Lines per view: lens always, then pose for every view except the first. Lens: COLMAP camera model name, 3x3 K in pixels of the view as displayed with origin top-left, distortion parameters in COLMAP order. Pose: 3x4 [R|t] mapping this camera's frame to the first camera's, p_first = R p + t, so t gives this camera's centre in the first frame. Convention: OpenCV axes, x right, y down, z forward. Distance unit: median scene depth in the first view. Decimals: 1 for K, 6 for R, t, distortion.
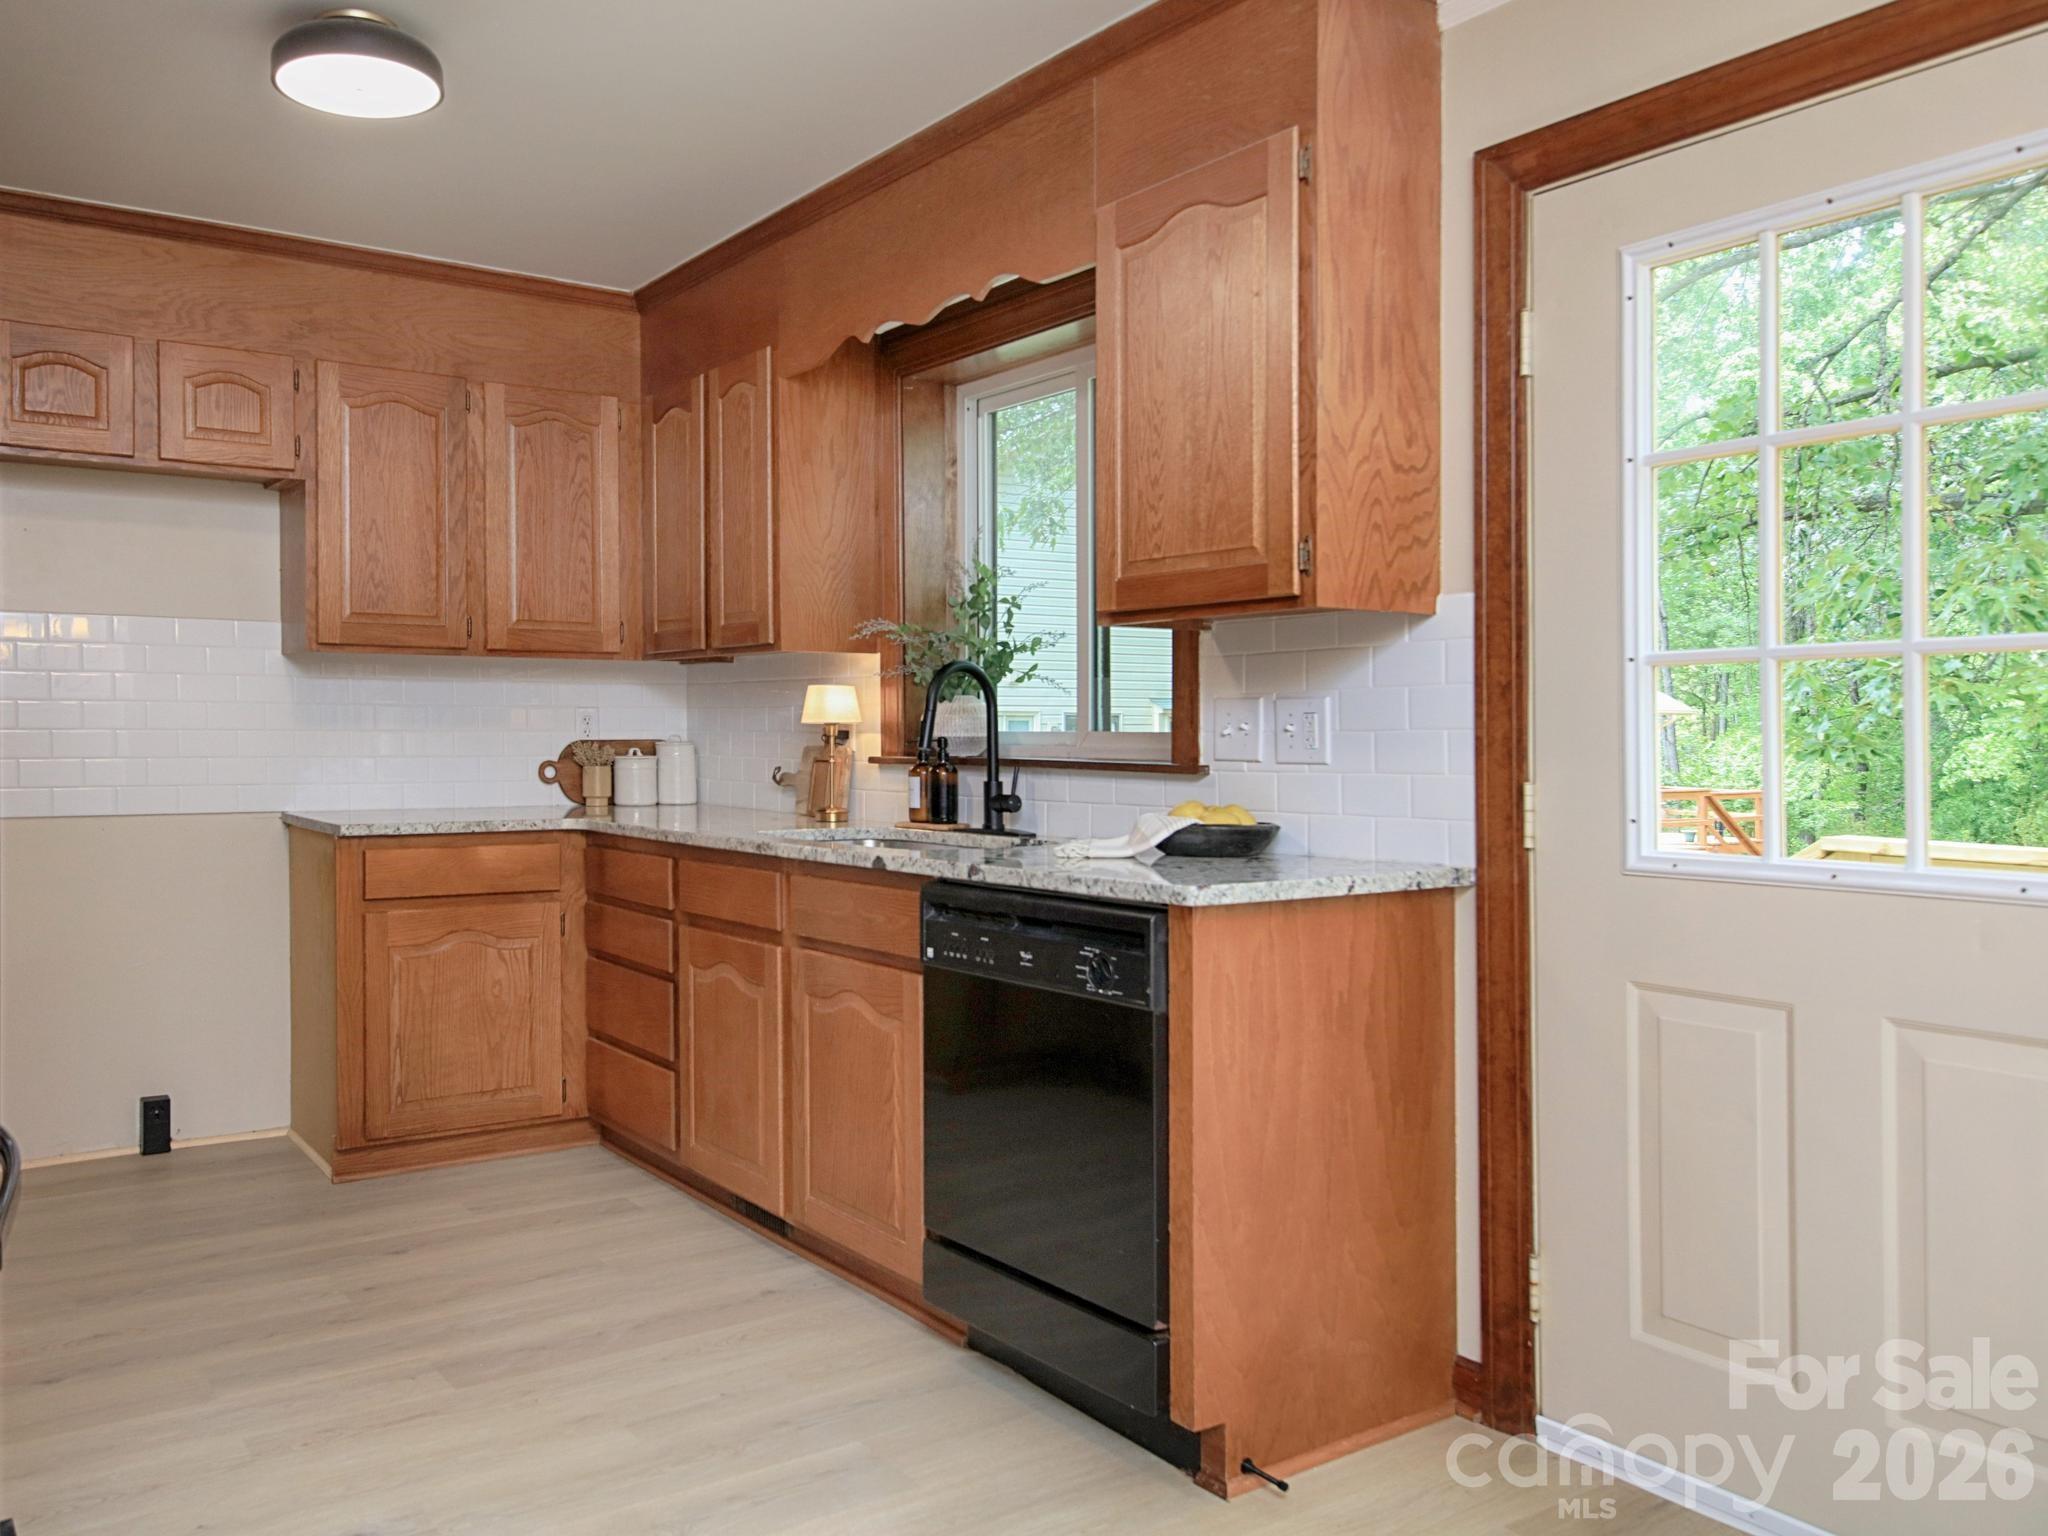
lens RADIAL K [[1731.8, 0, 845.5], [0, 1731.8, 711.4], [0, 0, 1]] dist [0.001634, -0.001208]
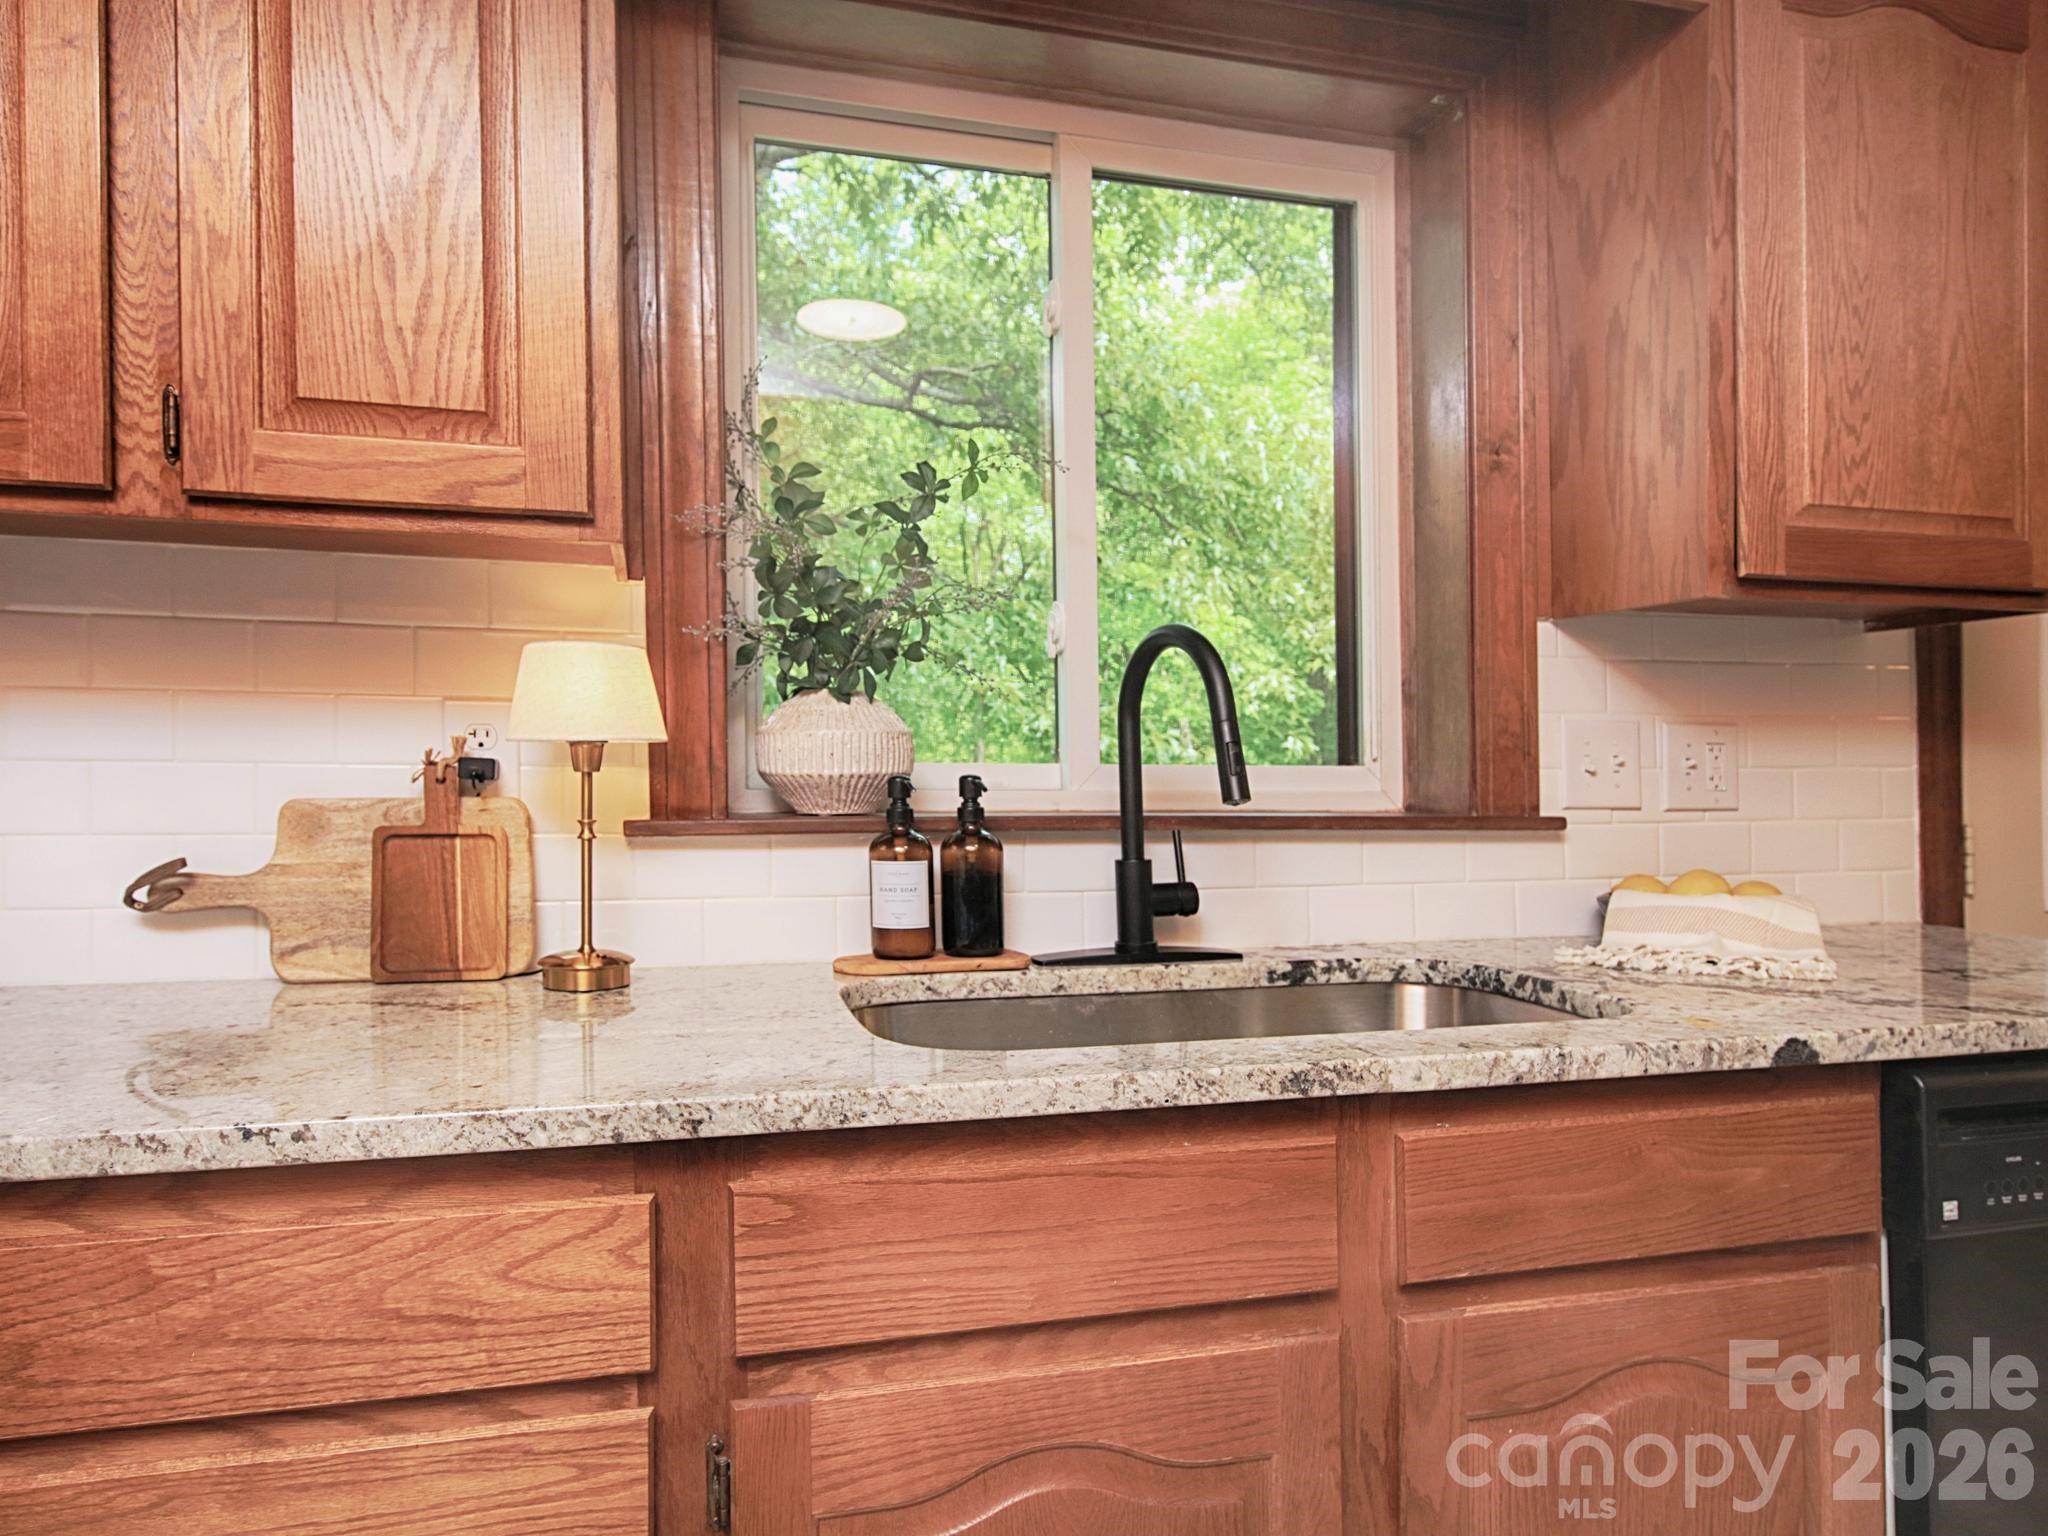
lens RADIAL K [[1315.8, 0, 1024.0], [0, 1315.8, 768.0], [0, 0, 1]] dist [0.003240, 0.000779]
pose [[0.279009, 0.000809, 0.960288, -0.275104], [-0.014931, 0.999882, 0.003496, 0.009888], [-0.960172, -0.015313, 0.278988, 0.811580]]
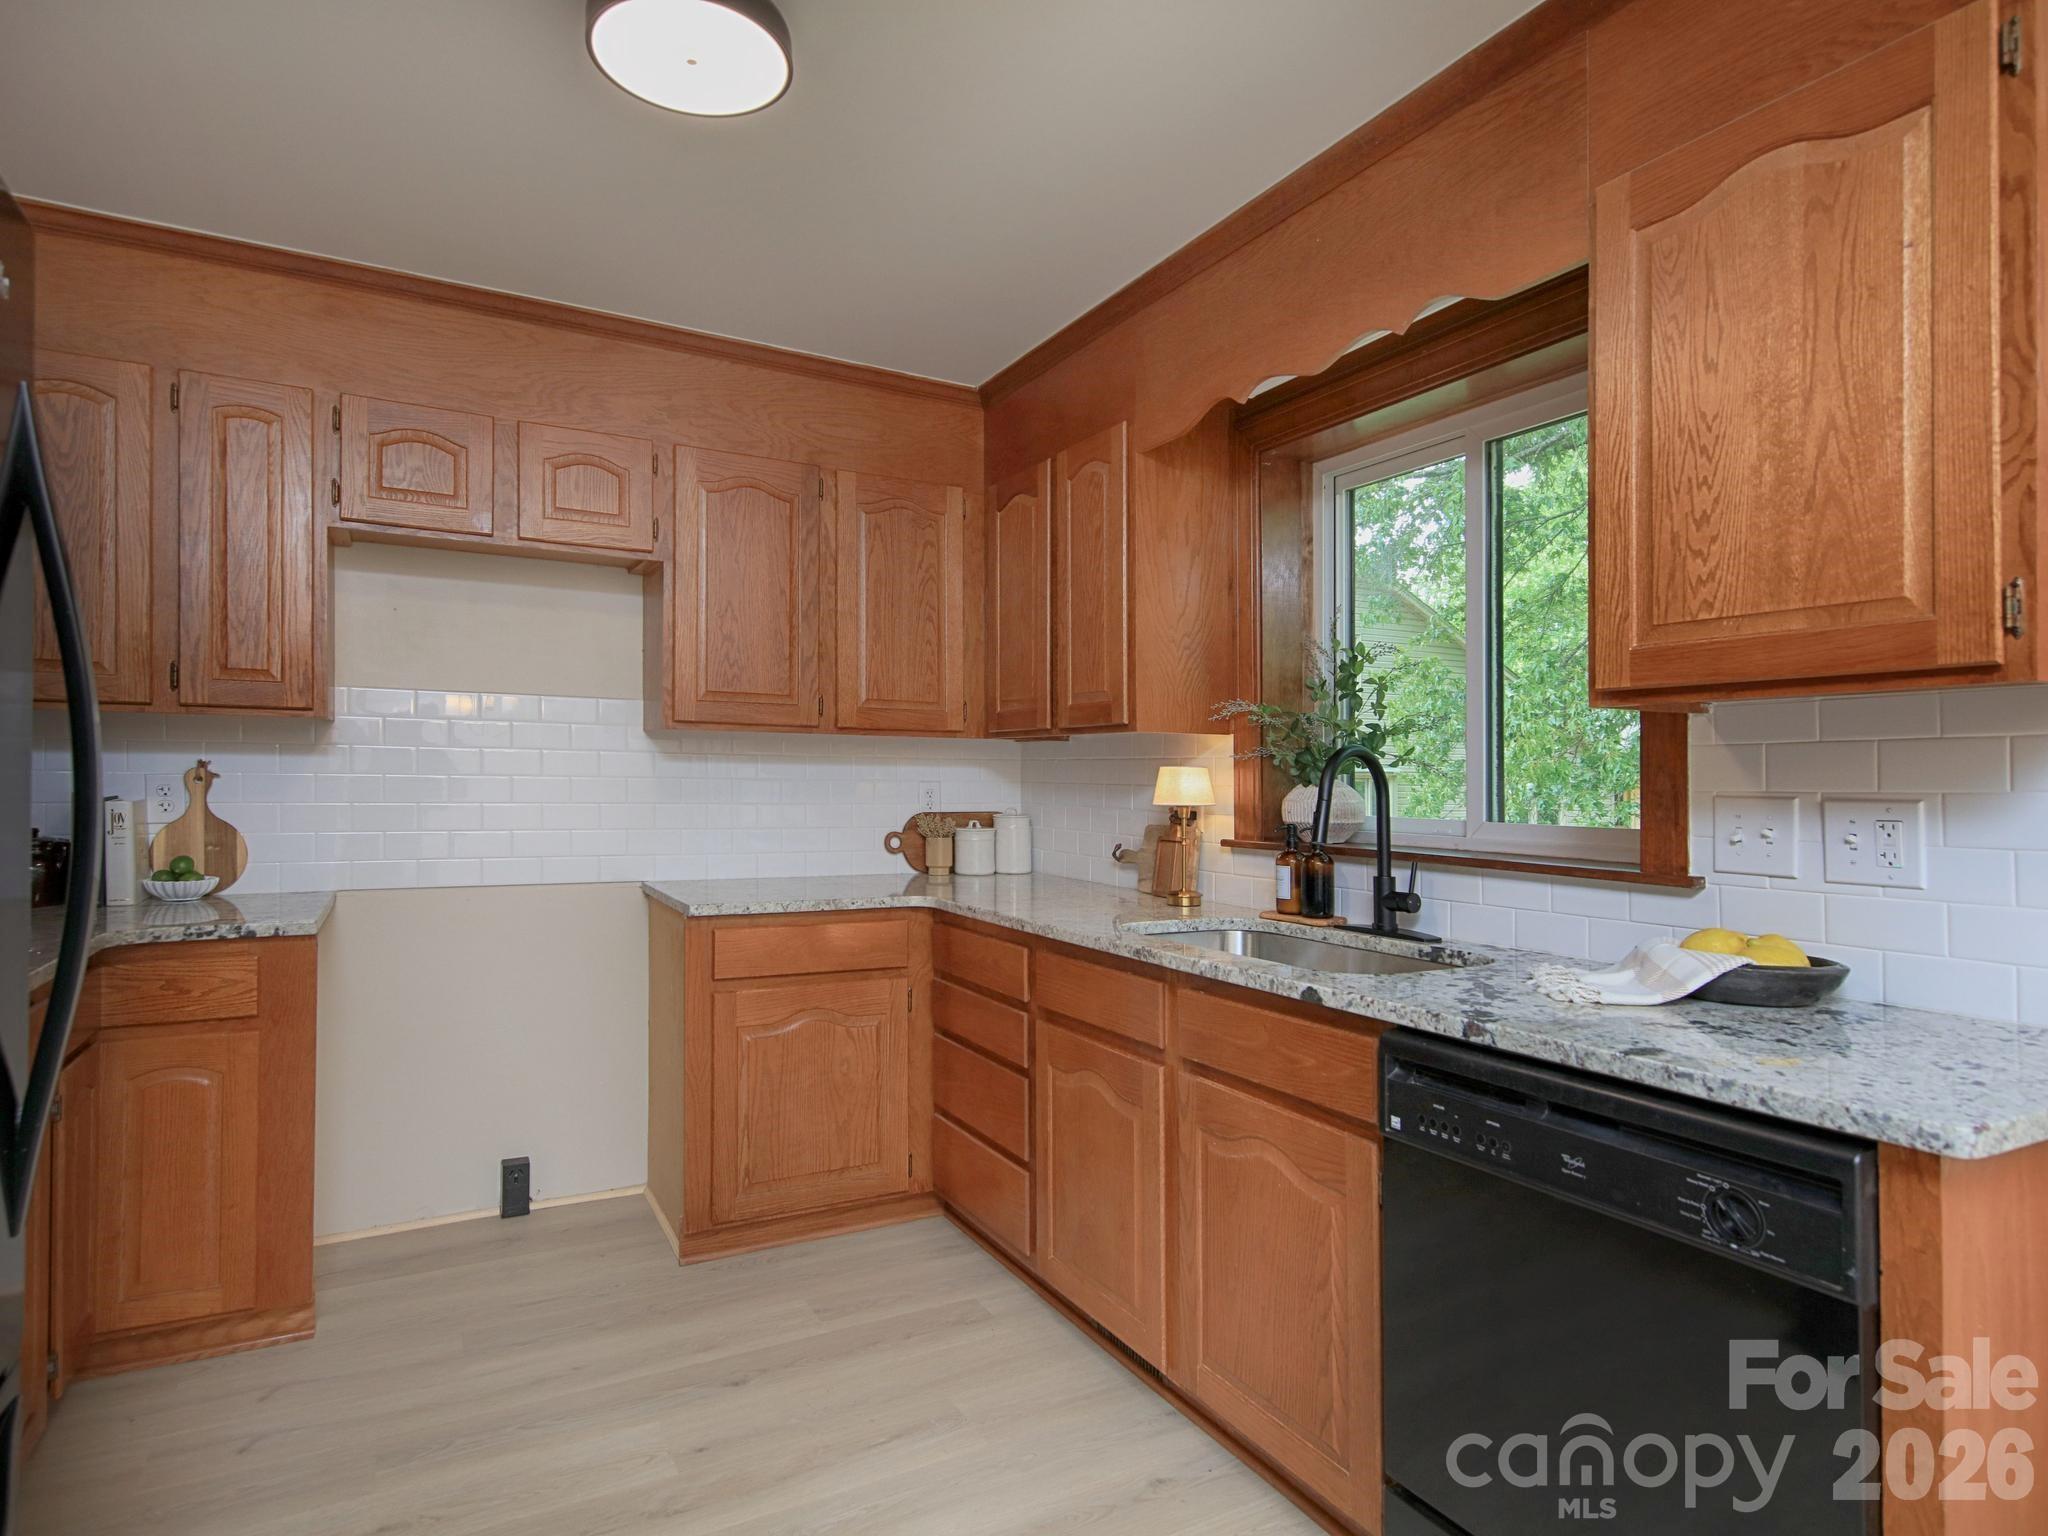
lens RADIAL K [[1179.2, 0, 1024.0], [0, 1179.2, 768.0], [0, 0, 1]] dist [0.006039, 0.000271]
pose [[0.998914, 0.007830, -0.045930, -0.068042], [-0.007744, 0.999968, 0.002039, -0.014991], [0.045945, -0.001681, 0.998943, 0.324280]]
